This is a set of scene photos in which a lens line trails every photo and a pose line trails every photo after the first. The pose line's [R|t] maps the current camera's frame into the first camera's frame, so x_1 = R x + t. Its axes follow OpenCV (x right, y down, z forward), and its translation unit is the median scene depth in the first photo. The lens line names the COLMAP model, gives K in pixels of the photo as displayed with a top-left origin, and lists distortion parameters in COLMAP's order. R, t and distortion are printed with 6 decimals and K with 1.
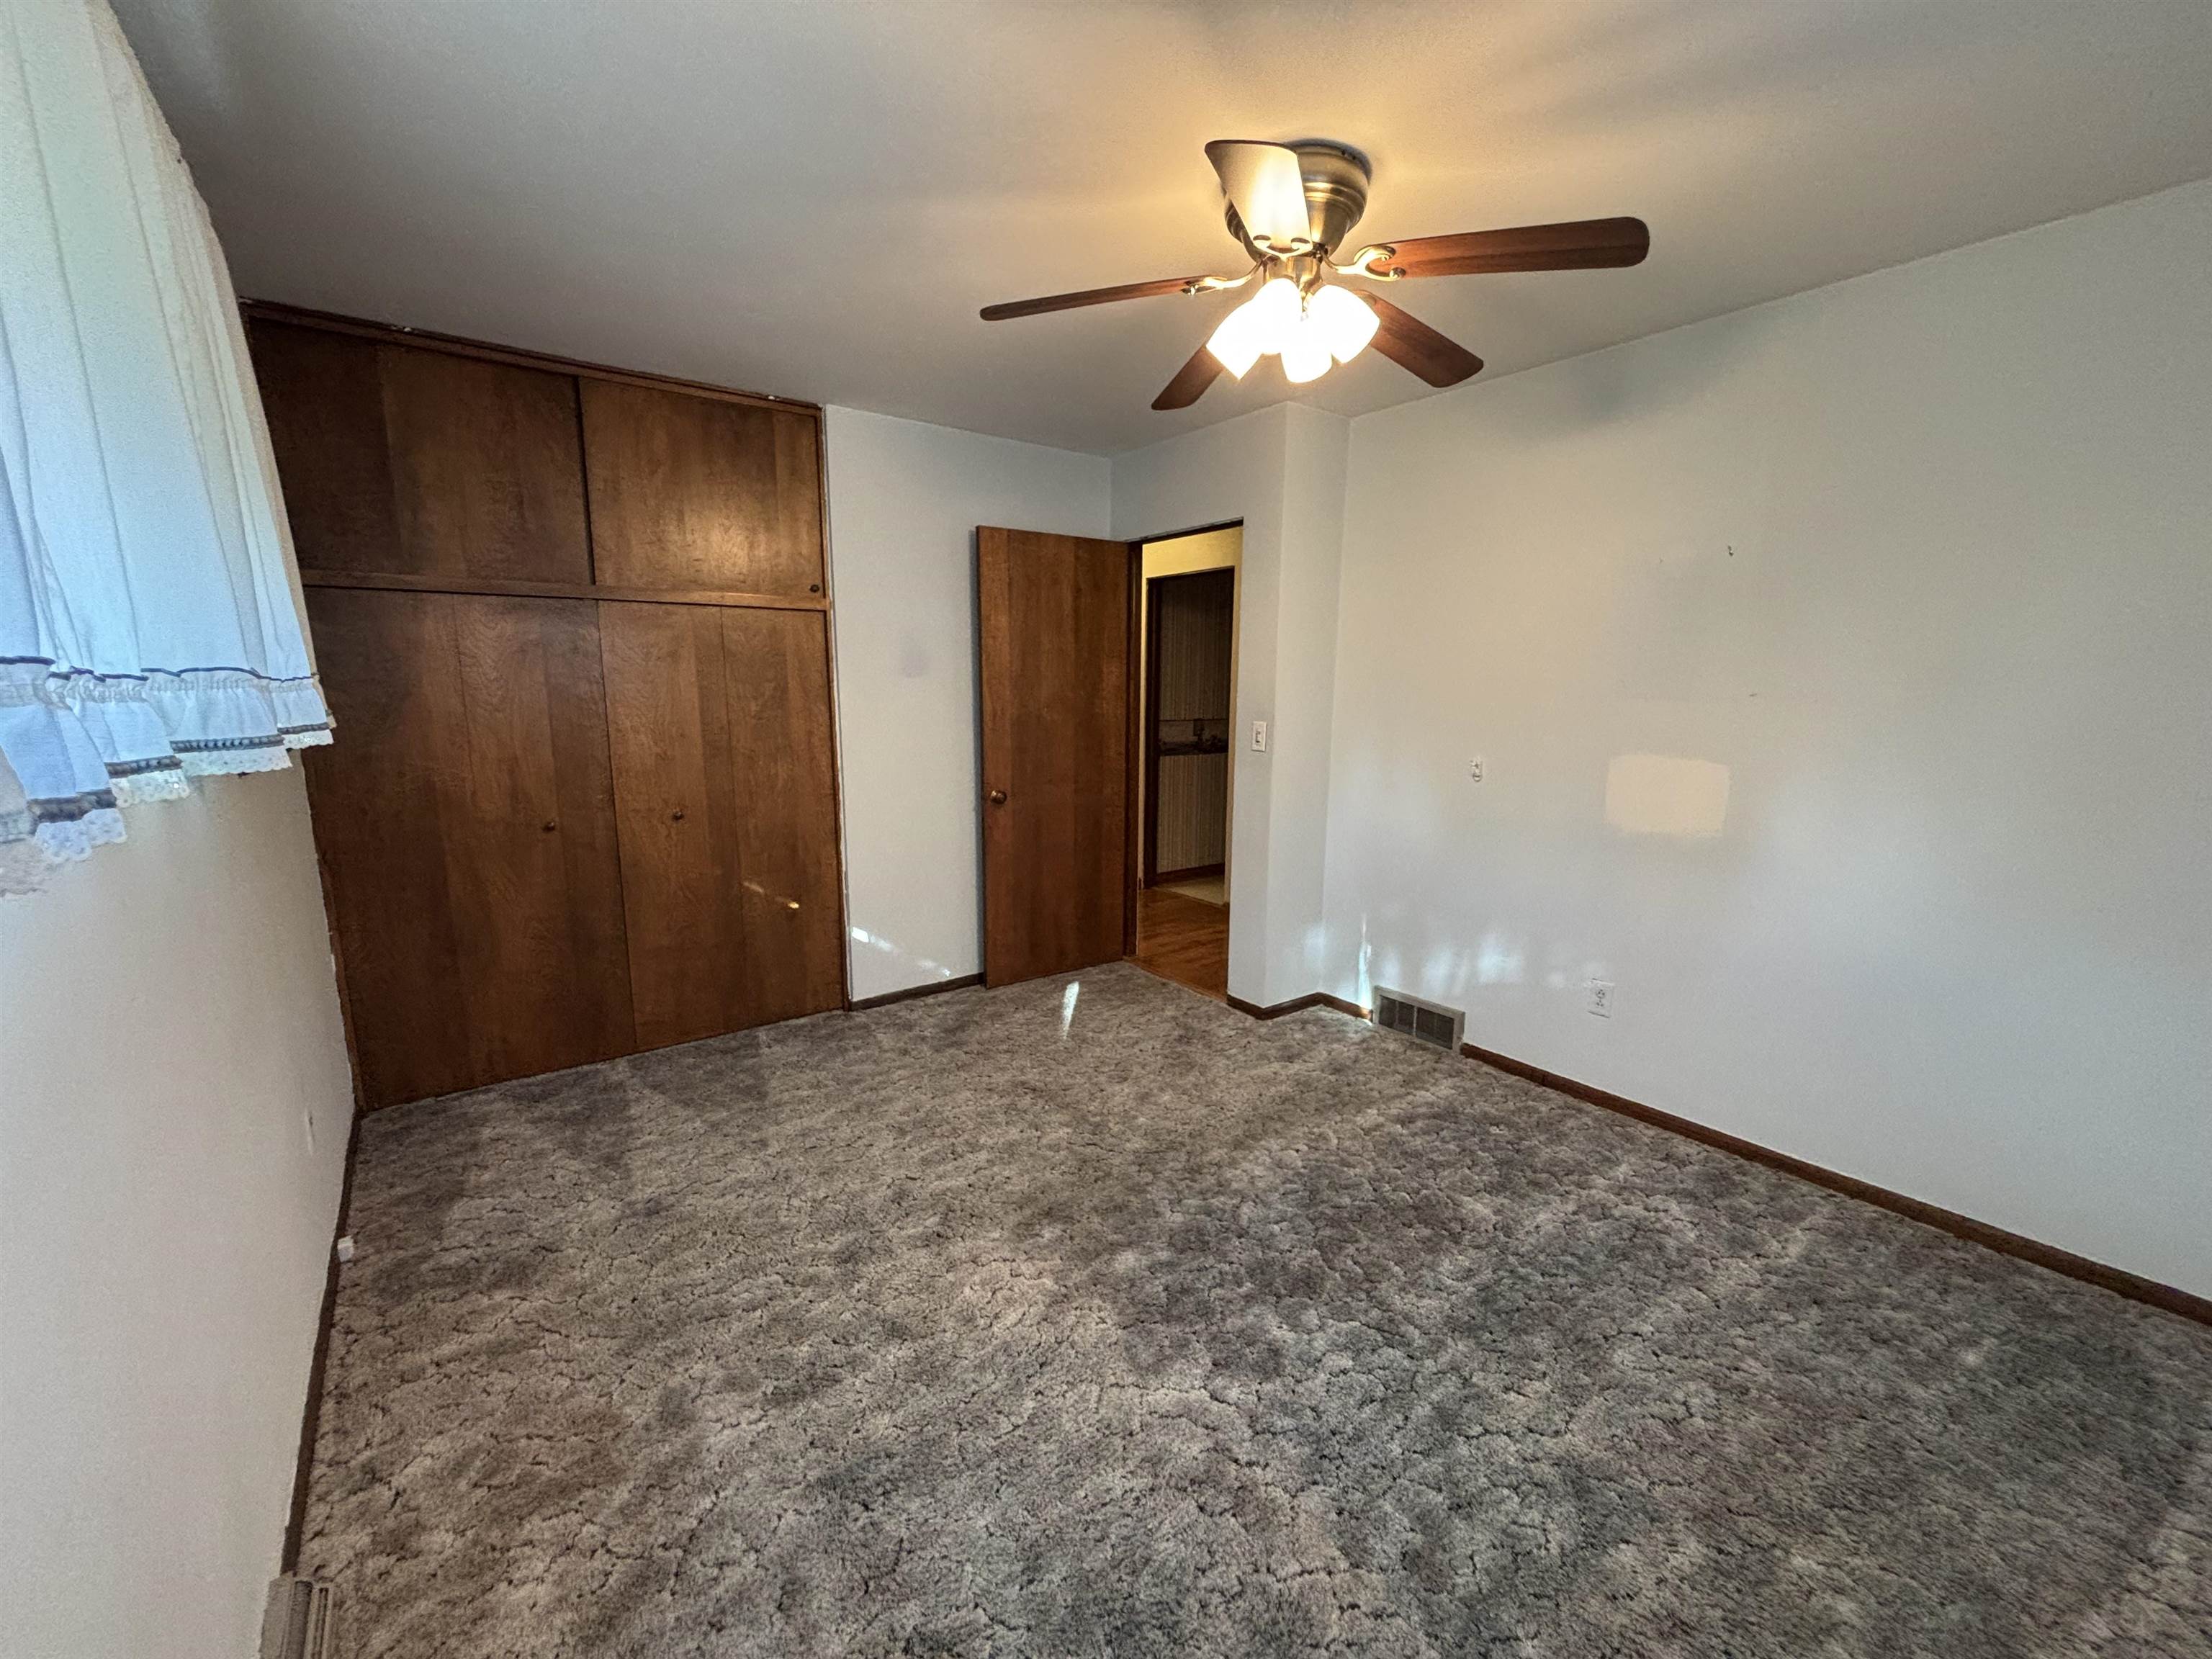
lens RADIAL K [[900.4, 0, 1104.4], [0, 900.4, 832.3], [0, 0, 1]] dist [0.016959, -0.002021]
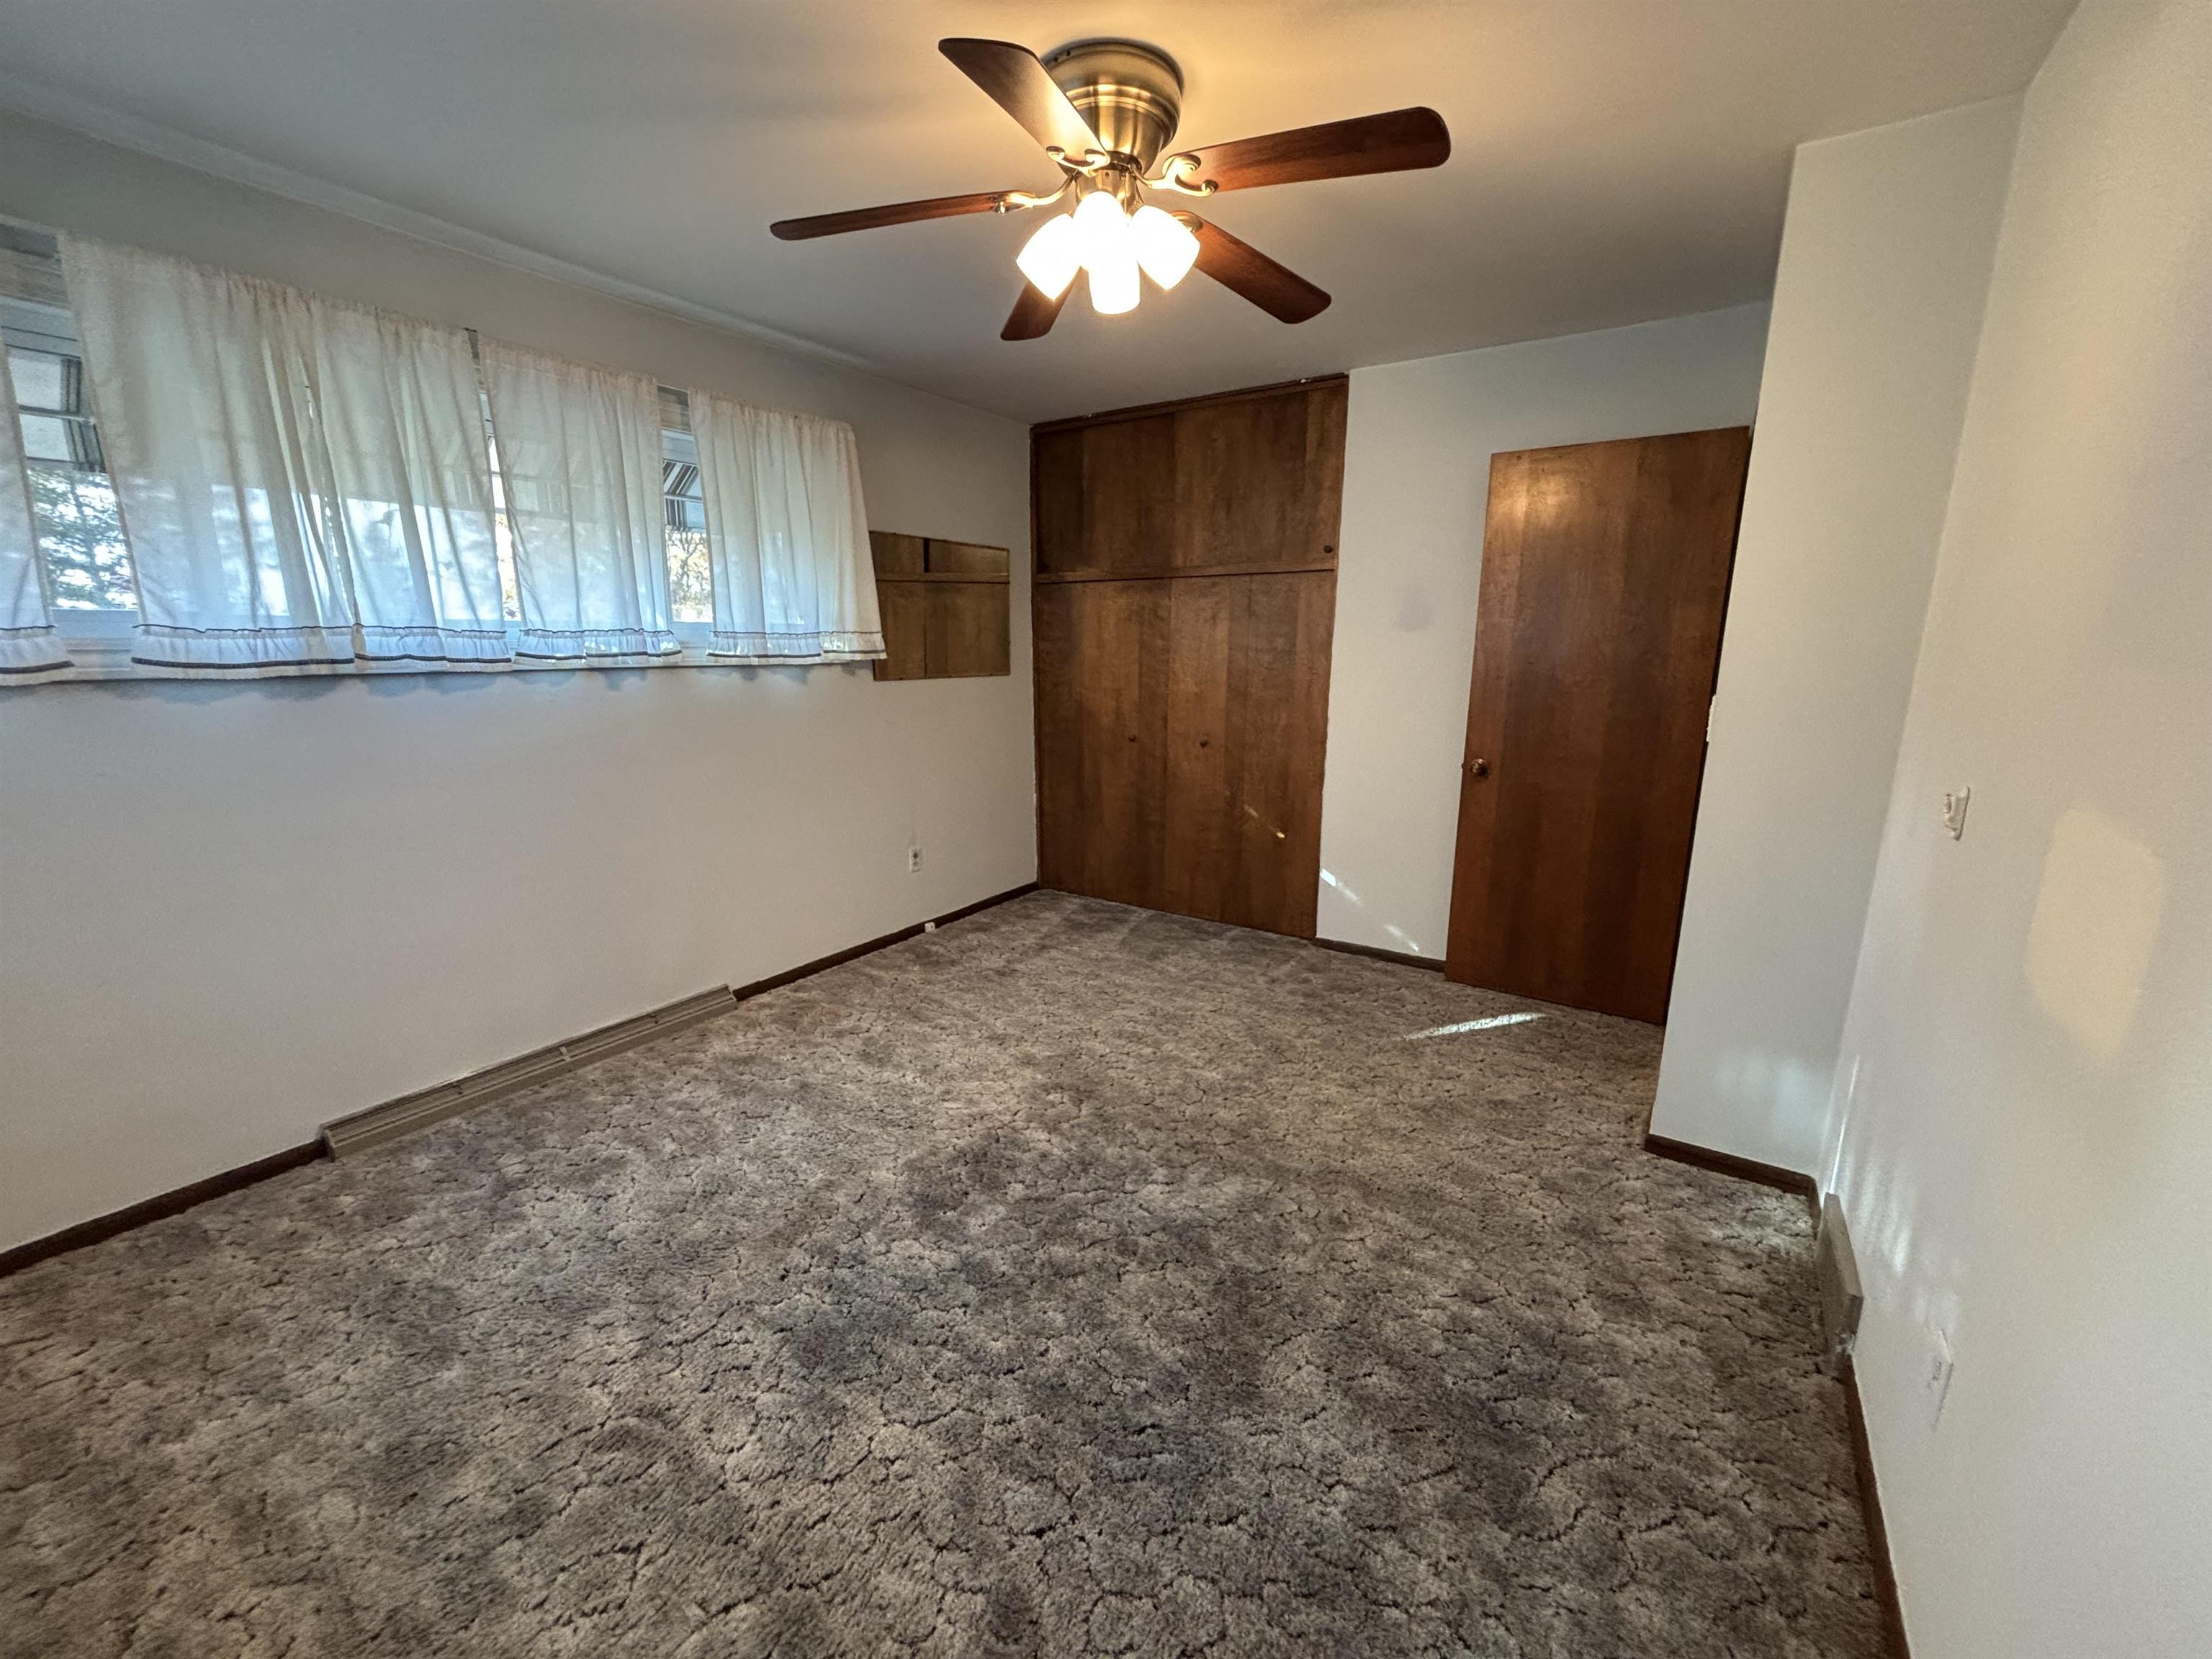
lens RADIAL K [[900.4, 0, 1099.1], [0, 900.4, 839.9], [0, 0, 1]] dist [0.016959, -0.002021]
pose [[0.330626, 0.204982, -0.921232, 0.717165], [-0.161032, 0.974066, 0.158945, -0.065492], [0.929922, 0.095796, 0.355061, 0.431329]]
